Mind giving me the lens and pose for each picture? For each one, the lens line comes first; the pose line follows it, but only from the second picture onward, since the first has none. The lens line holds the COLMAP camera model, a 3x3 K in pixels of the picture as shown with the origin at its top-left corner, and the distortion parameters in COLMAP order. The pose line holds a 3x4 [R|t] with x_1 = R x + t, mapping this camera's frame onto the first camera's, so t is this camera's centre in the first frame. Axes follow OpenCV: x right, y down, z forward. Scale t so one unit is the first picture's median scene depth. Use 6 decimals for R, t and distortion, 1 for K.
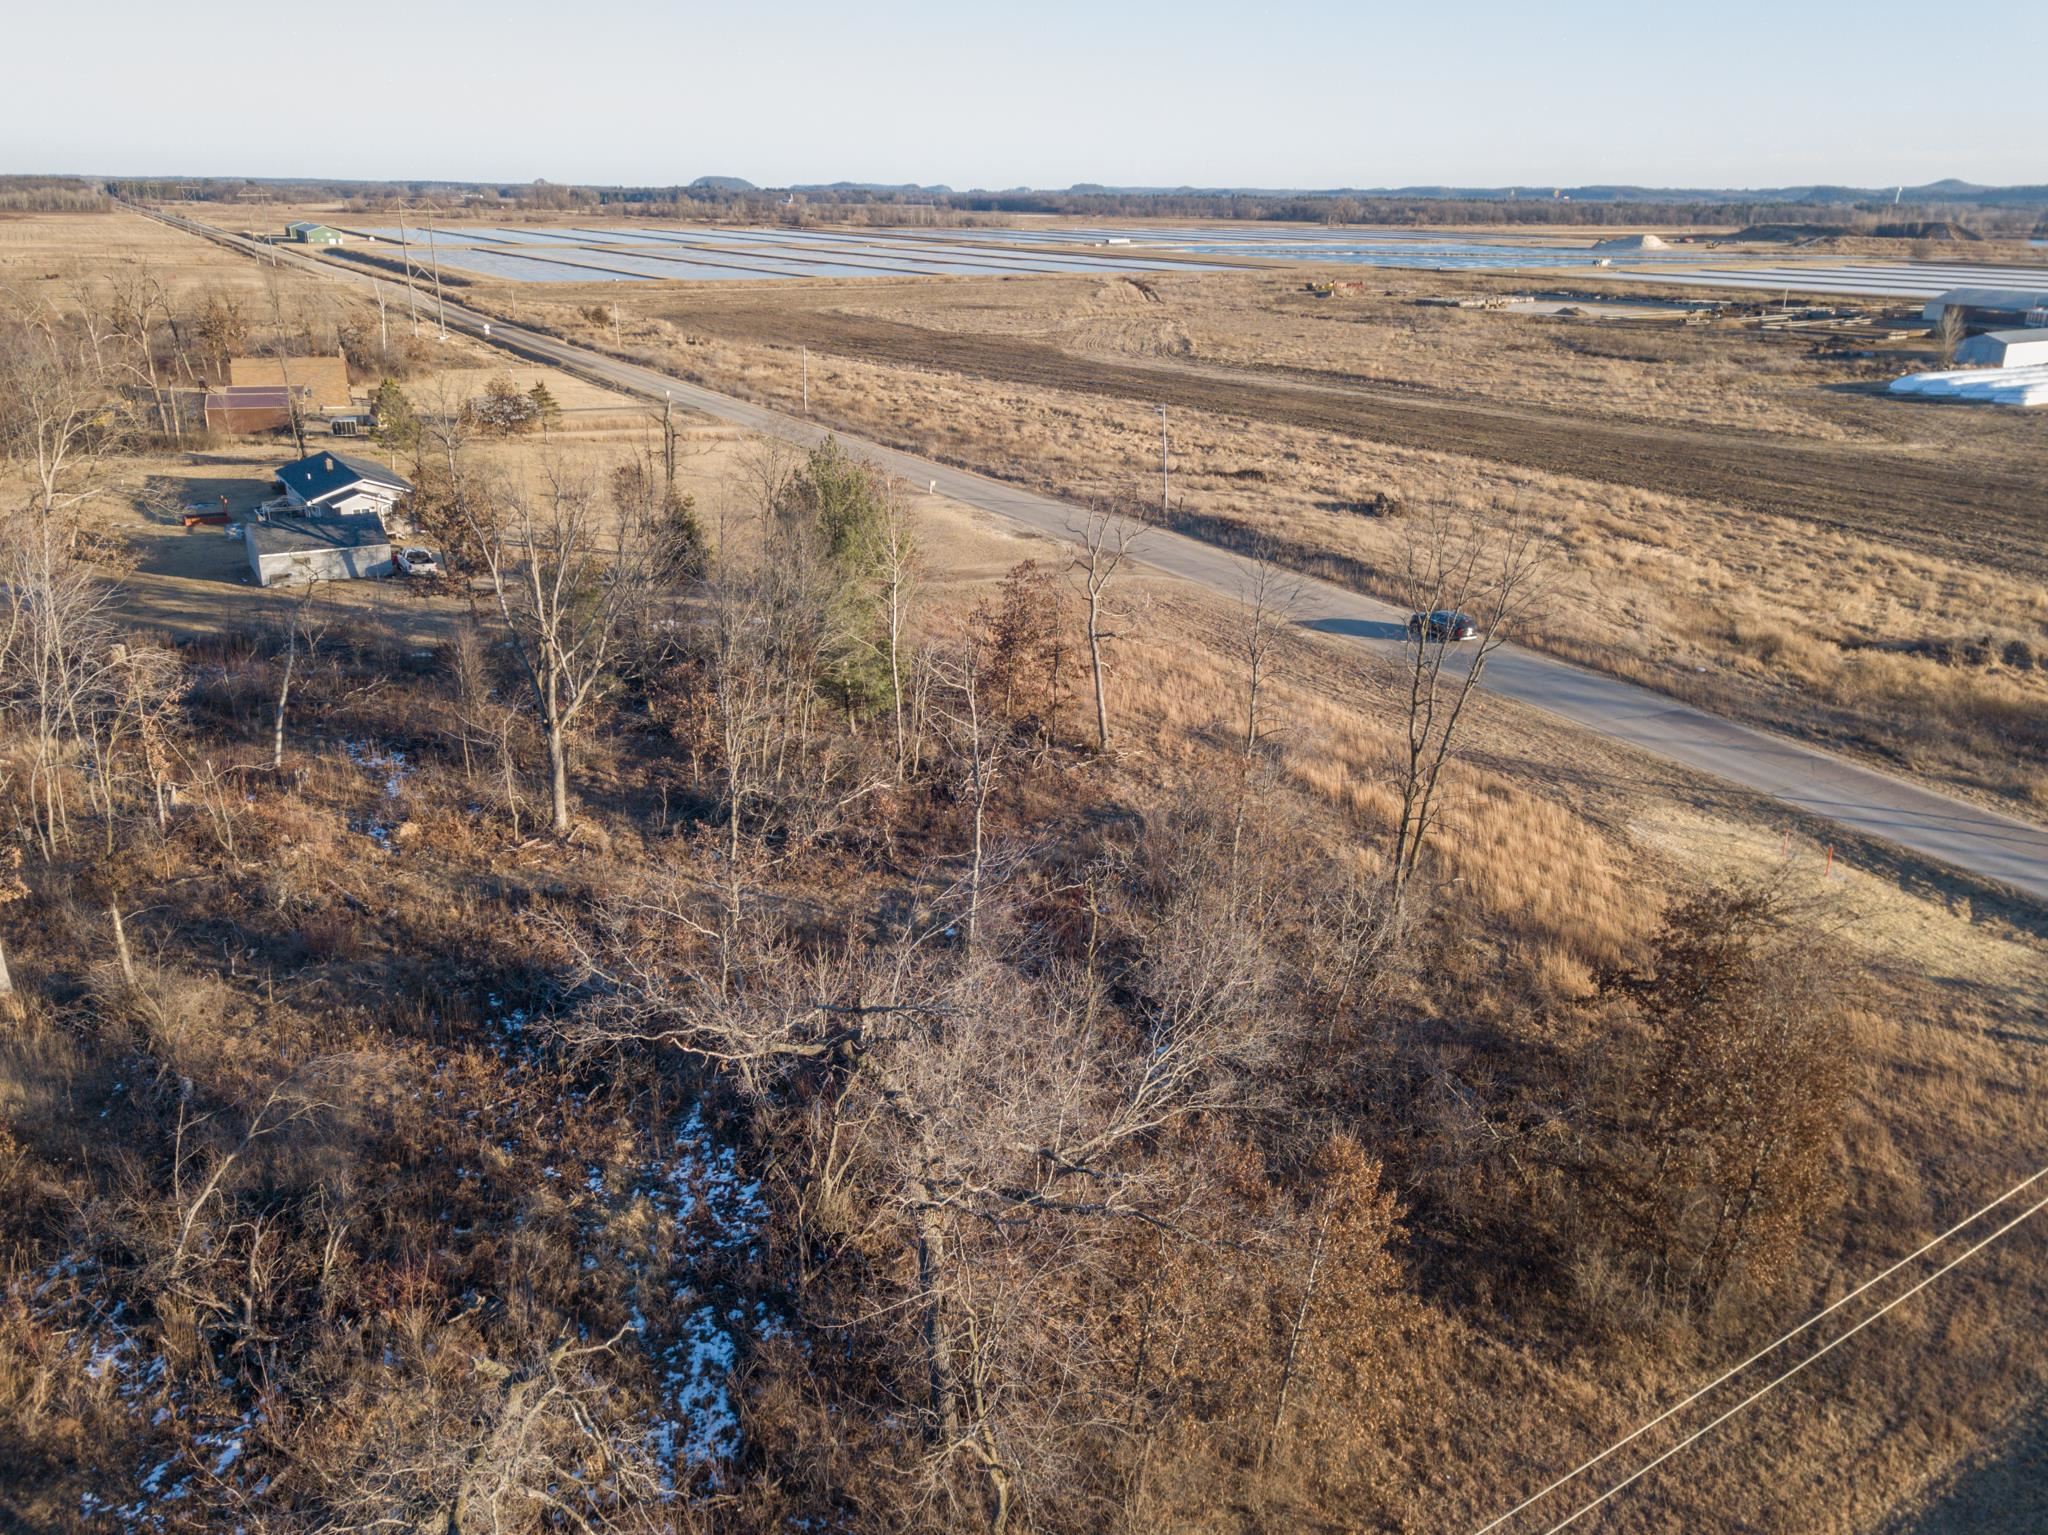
lens RADIAL K [[1560.3, 0, 1034.5], [0, 1560.3, 767.9], [0, 0, 1]] dist [0.025266, -0.019447]
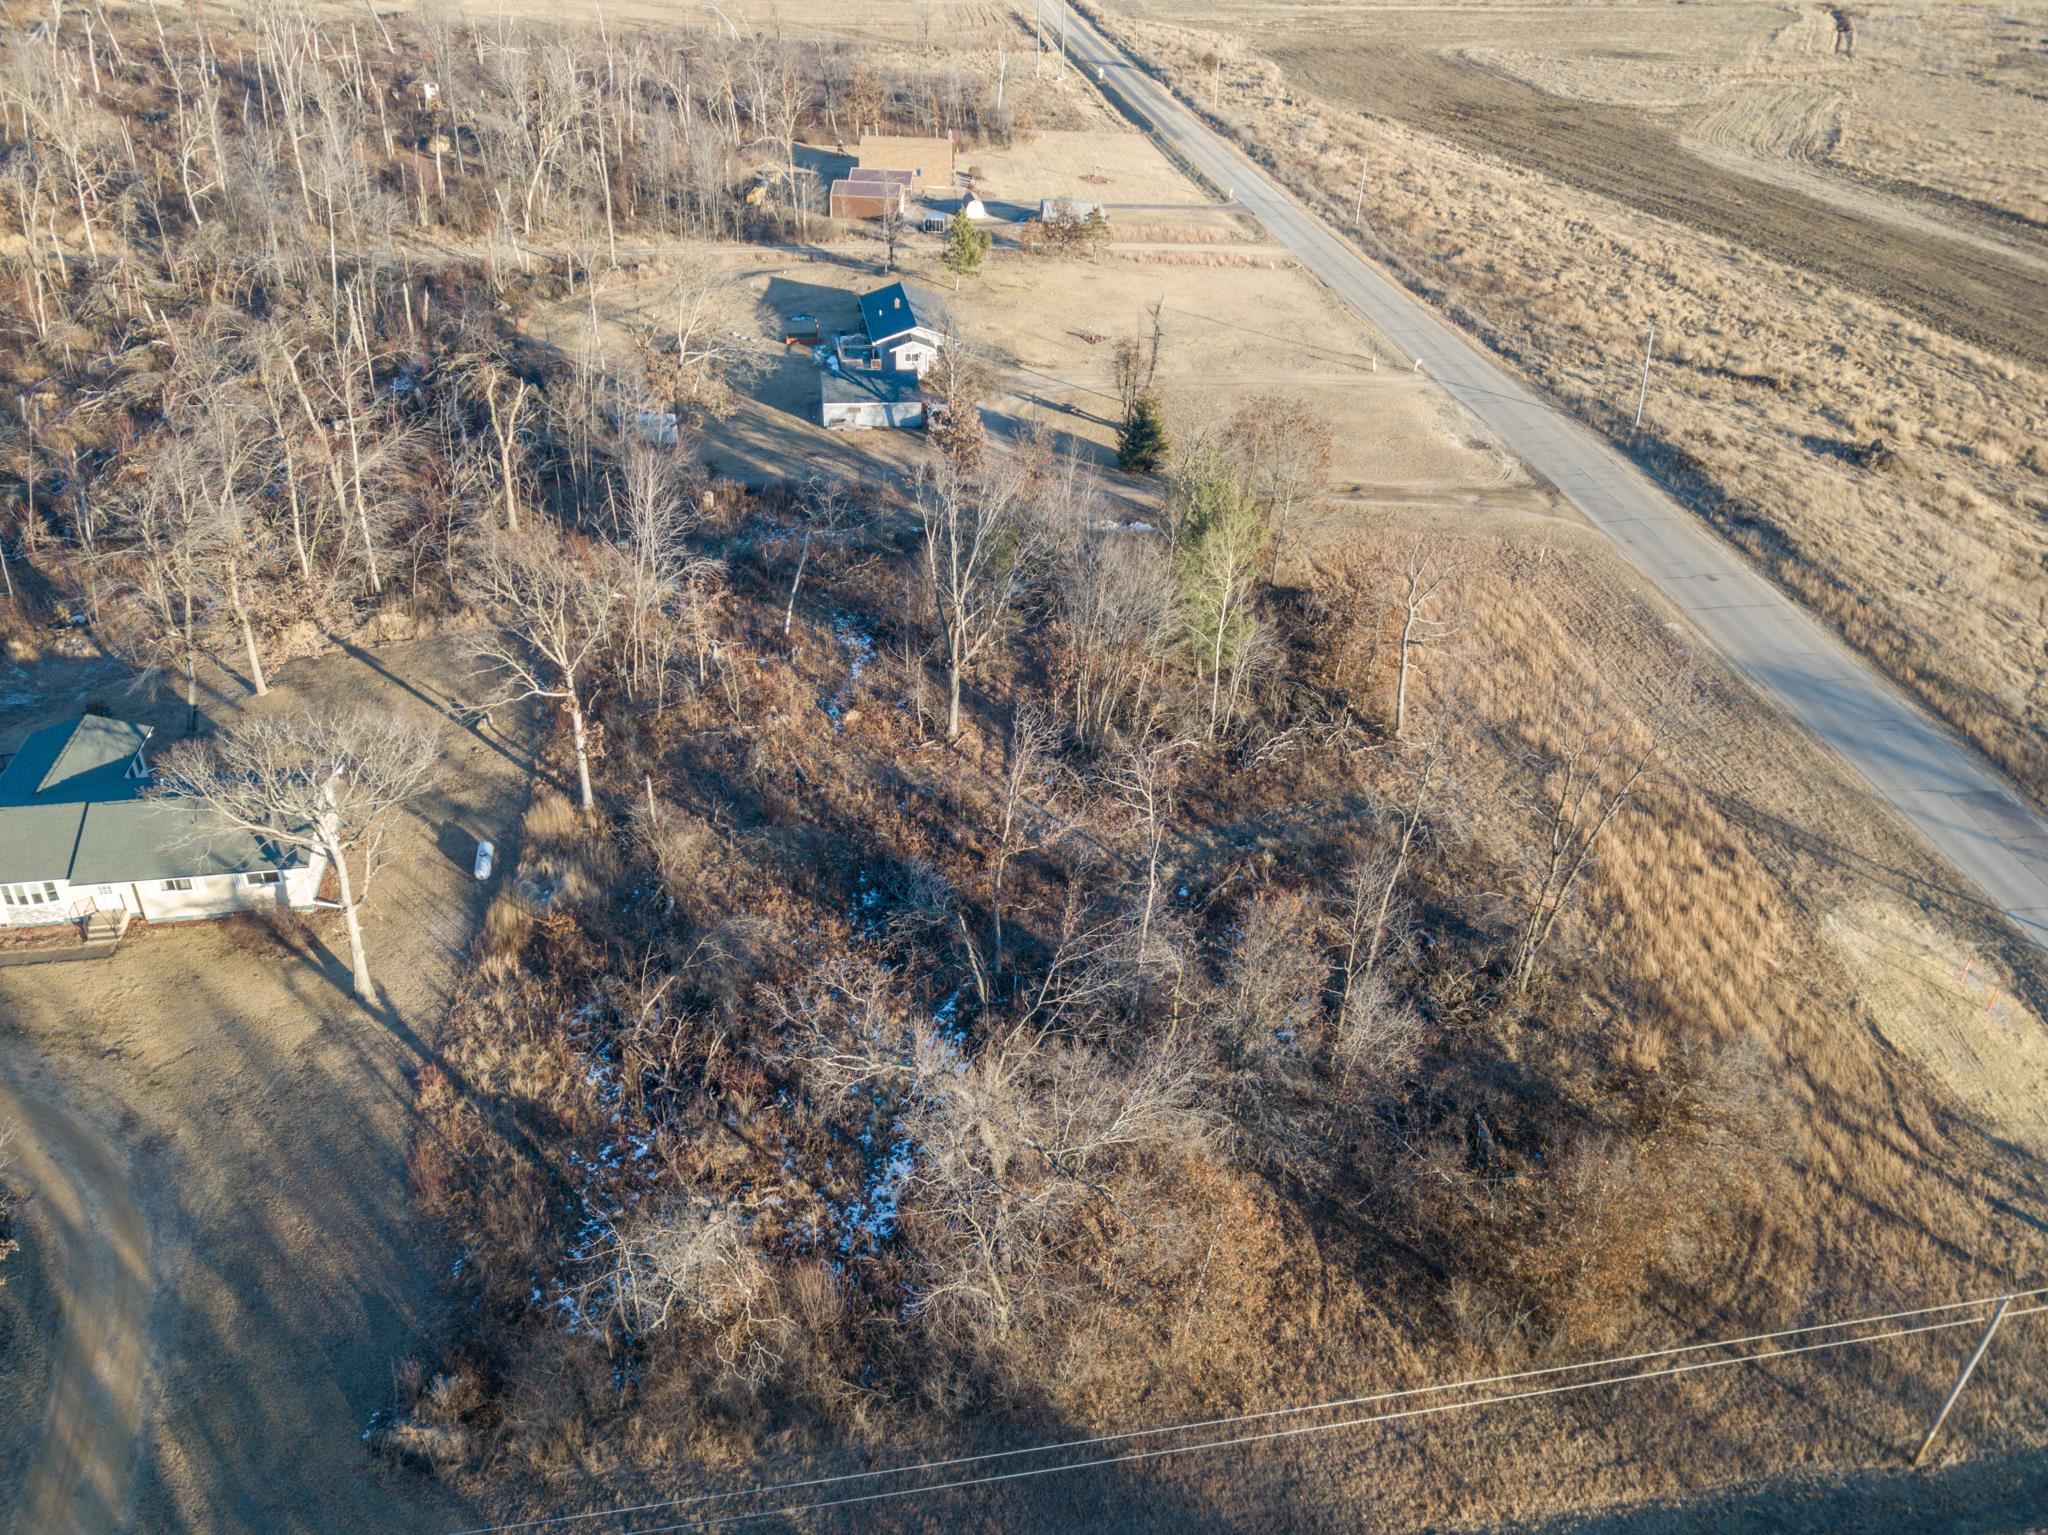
lens RADIAL K [[1560.3, 0, 1034.8], [0, 1560.3, 768.9], [0, 0, 1]] dist [0.025266, -0.019447]
pose [[0.922683, 0.217308, -0.318486, 0.207271], [-0.153022, 0.964588, 0.214836, -0.237849], [0.353893, -0.149490, 0.923262, -0.241191]]
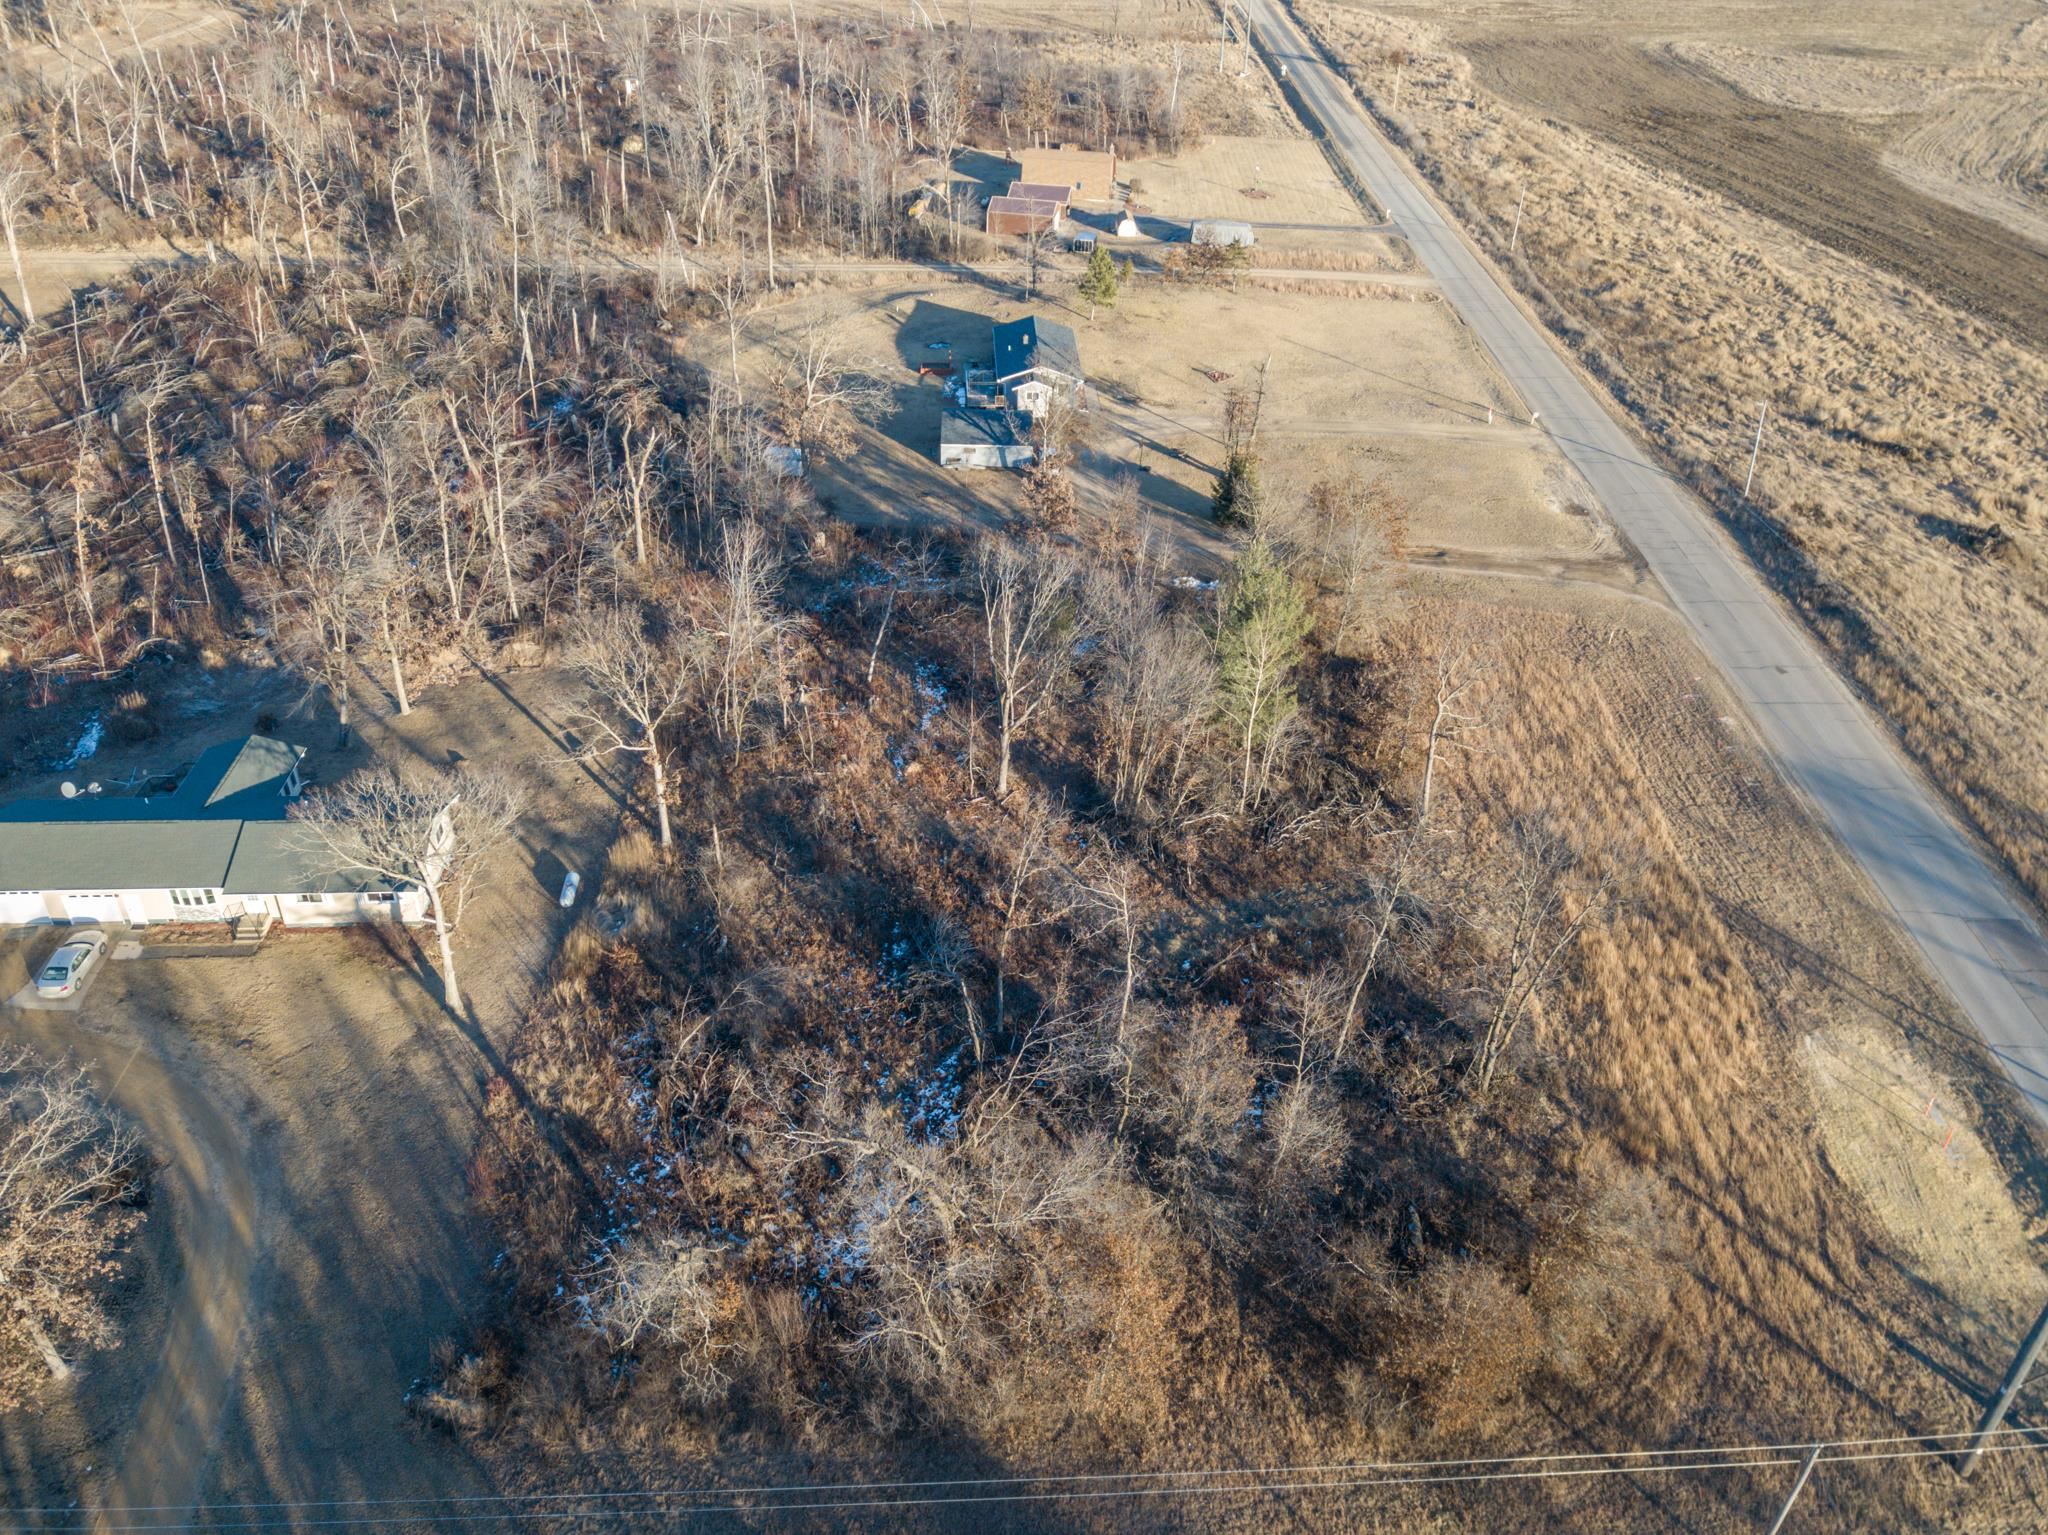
lens RADIAL K [[1560.3, 0, 1032.7], [0, 1560.3, 768.6], [0, 0, 1]] dist [0.025266, -0.019447]
pose [[0.865081, 0.287790, -0.410868, 0.330106], [-0.191366, 0.946452, 0.260017, -0.377280], [0.463696, -0.146310, 0.873830, -0.284833]]
